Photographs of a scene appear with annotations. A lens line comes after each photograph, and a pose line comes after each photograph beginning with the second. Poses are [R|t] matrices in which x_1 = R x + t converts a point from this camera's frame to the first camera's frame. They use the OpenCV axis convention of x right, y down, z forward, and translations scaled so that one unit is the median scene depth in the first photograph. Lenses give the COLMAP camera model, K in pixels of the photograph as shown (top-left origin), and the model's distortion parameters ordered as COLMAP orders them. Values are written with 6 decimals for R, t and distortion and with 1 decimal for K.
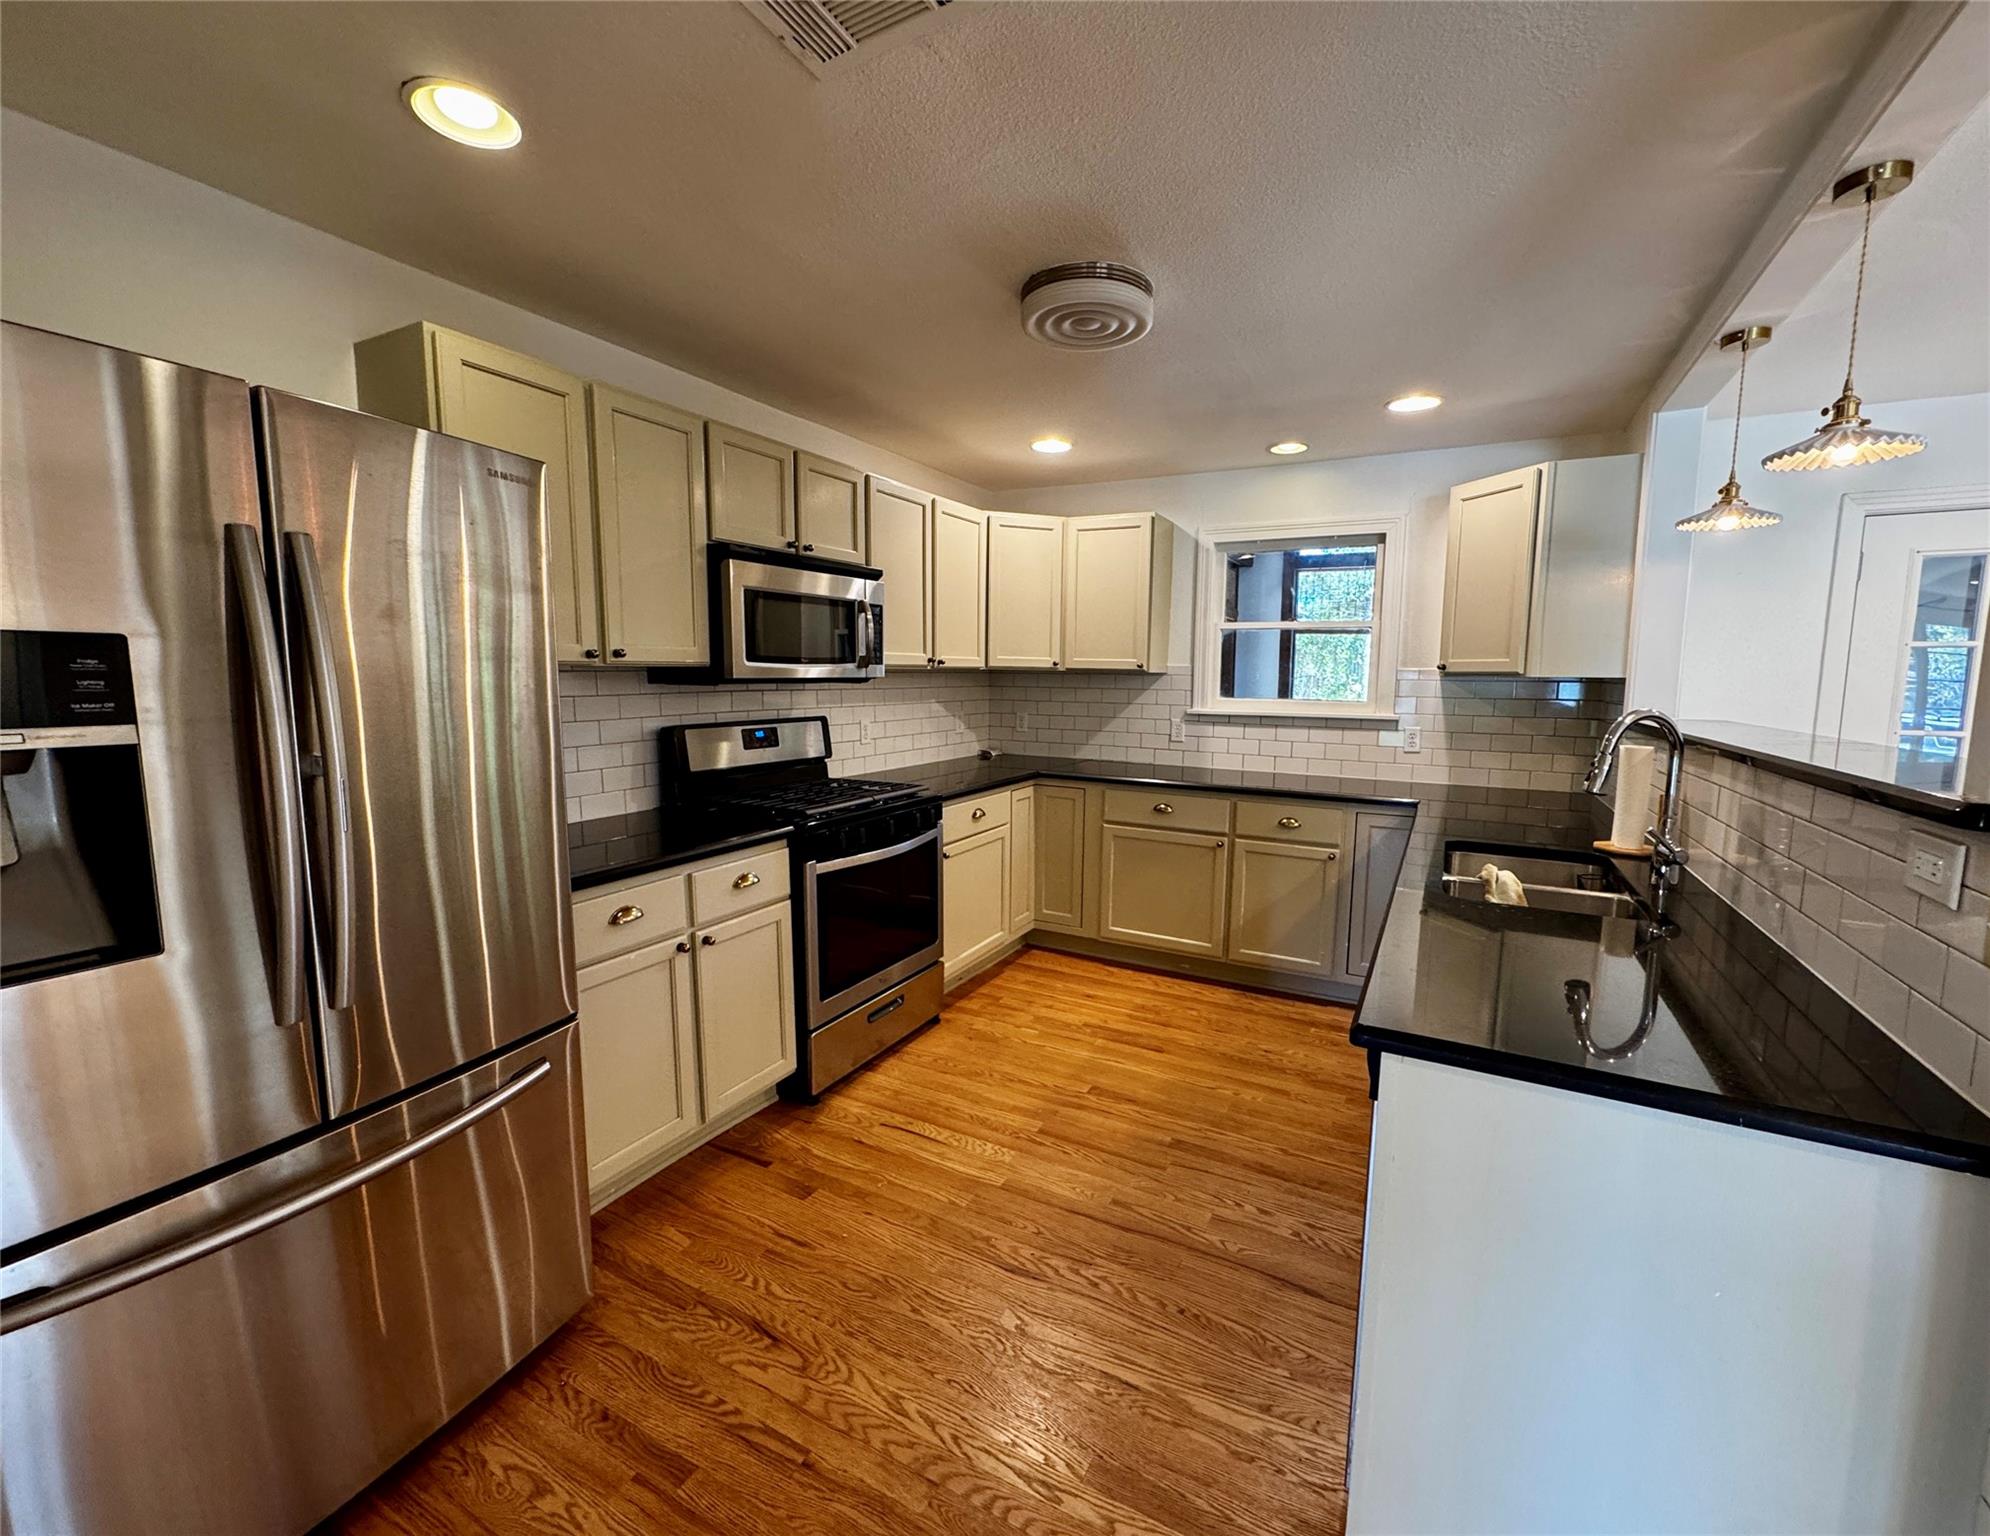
lens RADIAL K [[816.6, 0, 1017.5], [0, 816.6, 767.6], [0, 0, 1]] dist [0.000757, -0.000028]
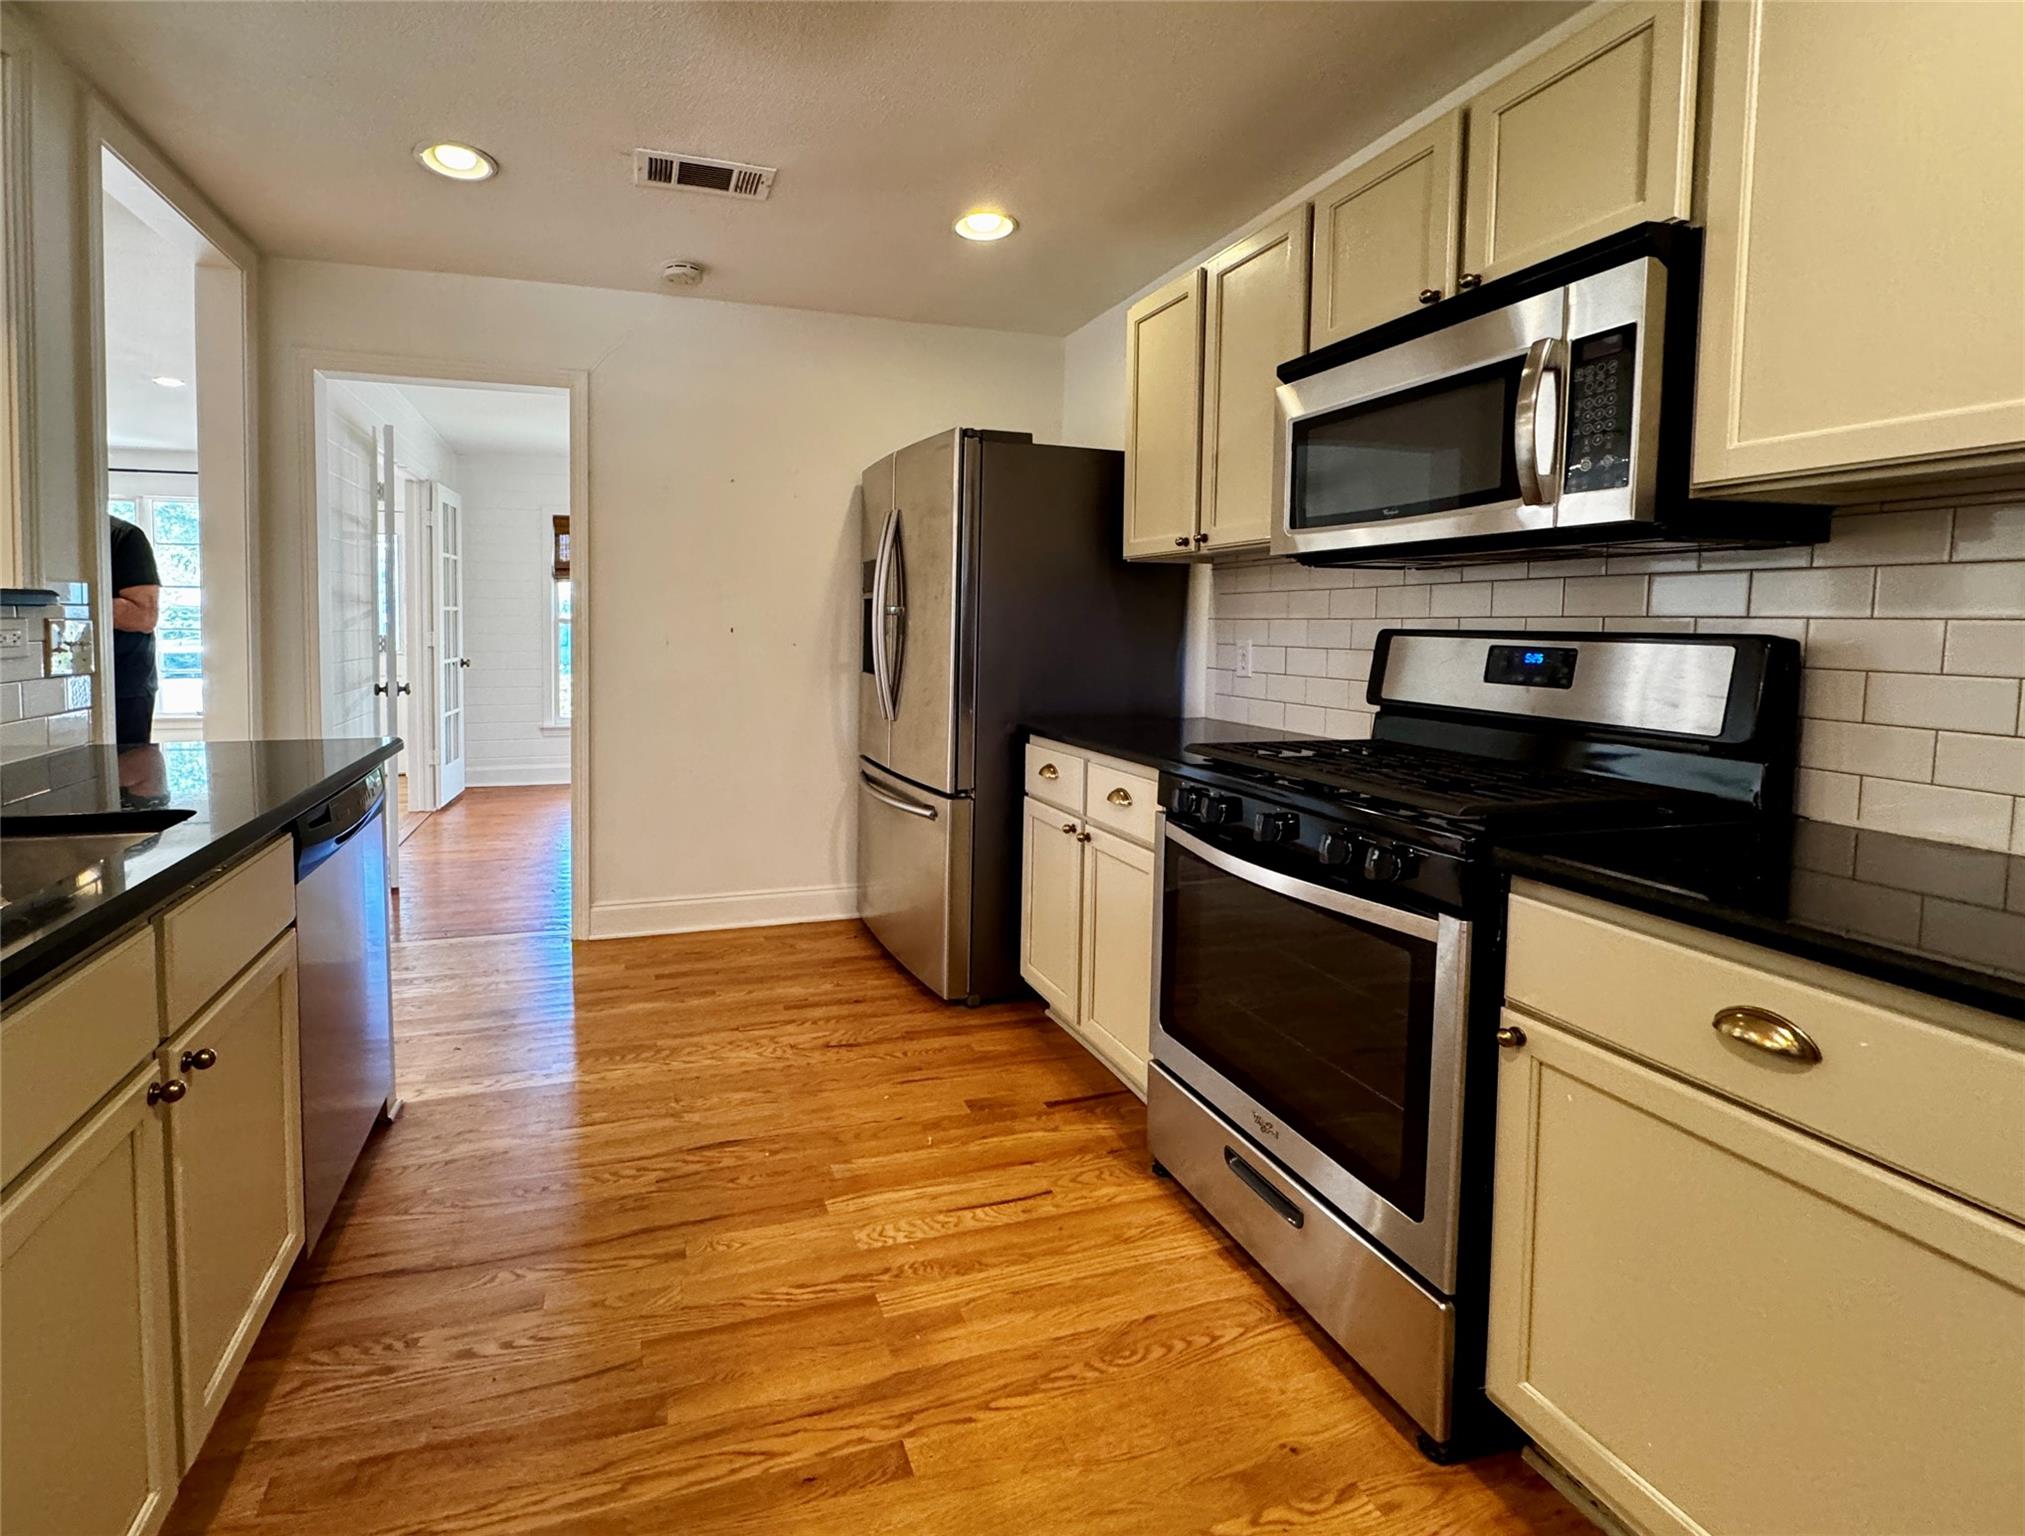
lens RADIAL K [[905.9, 0, 878.0], [0, 905.9, 666.8], [0, 0, 1]] dist [-0.000014, -0.000008]
pose [[-0.721577, 0.021392, -0.692004, 0.350426], [-0.096370, 0.986689, 0.130989, -0.066200], [0.685595, 0.161207, -0.709910, 1.049638]]
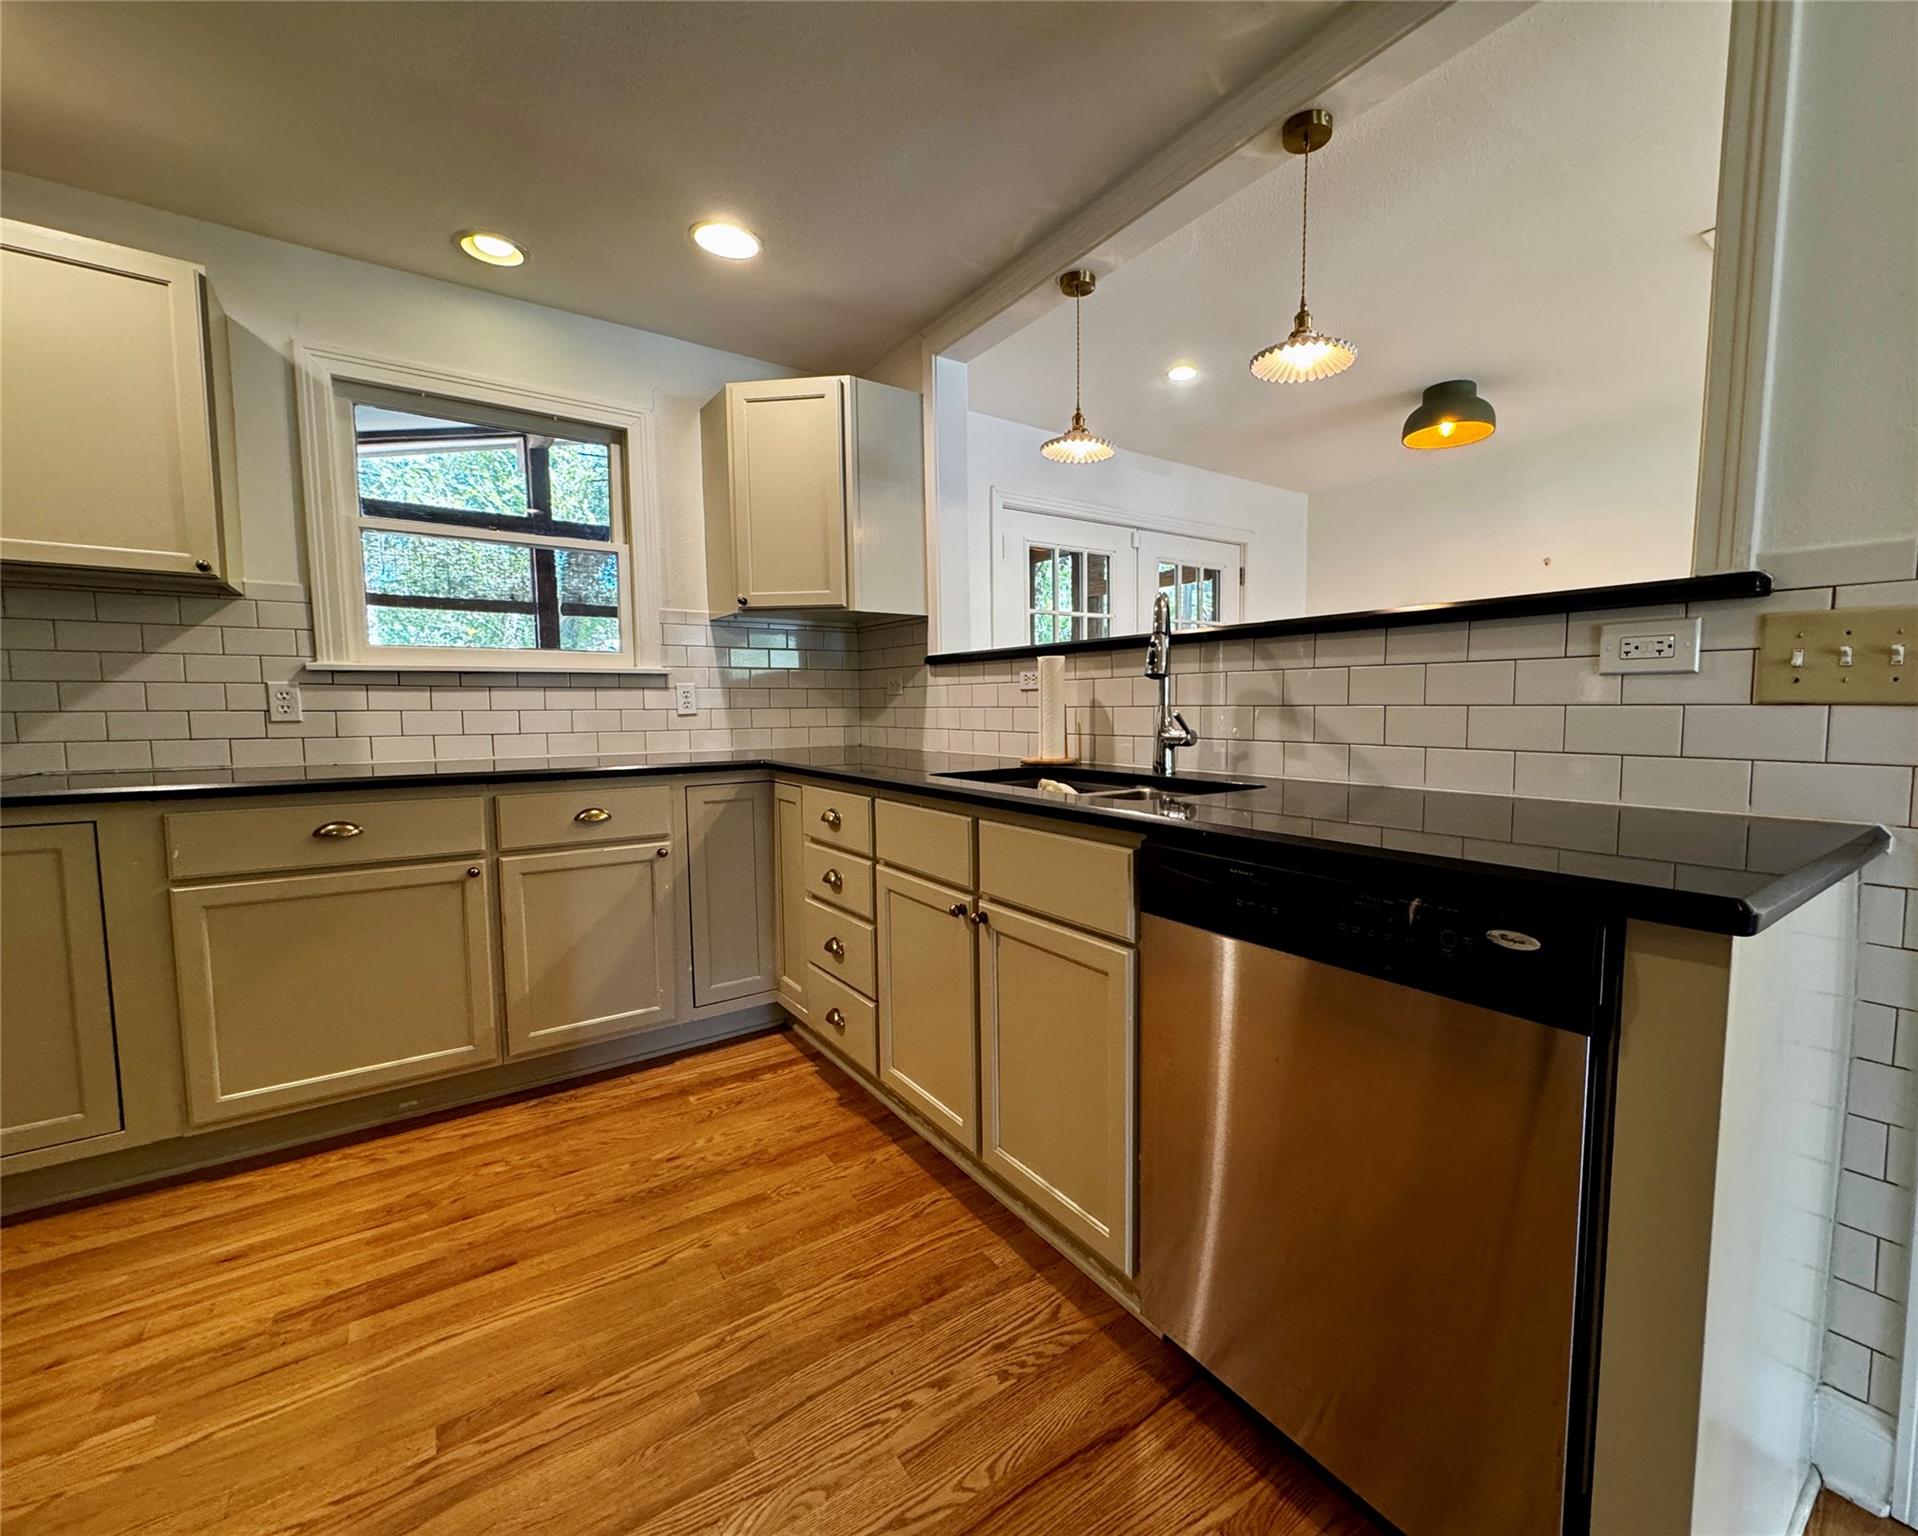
lens RADIAL K [[818.0, 0, 1025.0], [0, 818.0, 764.6], [0, 0, 1]] dist [-0.001620, -0.000226]
pose [[0.427064, -0.083382, 0.900369, -0.118557], [0.115317, 0.992631, 0.037229, 0.043977], [-0.896838, 0.087929, 0.433533, 0.410580]]
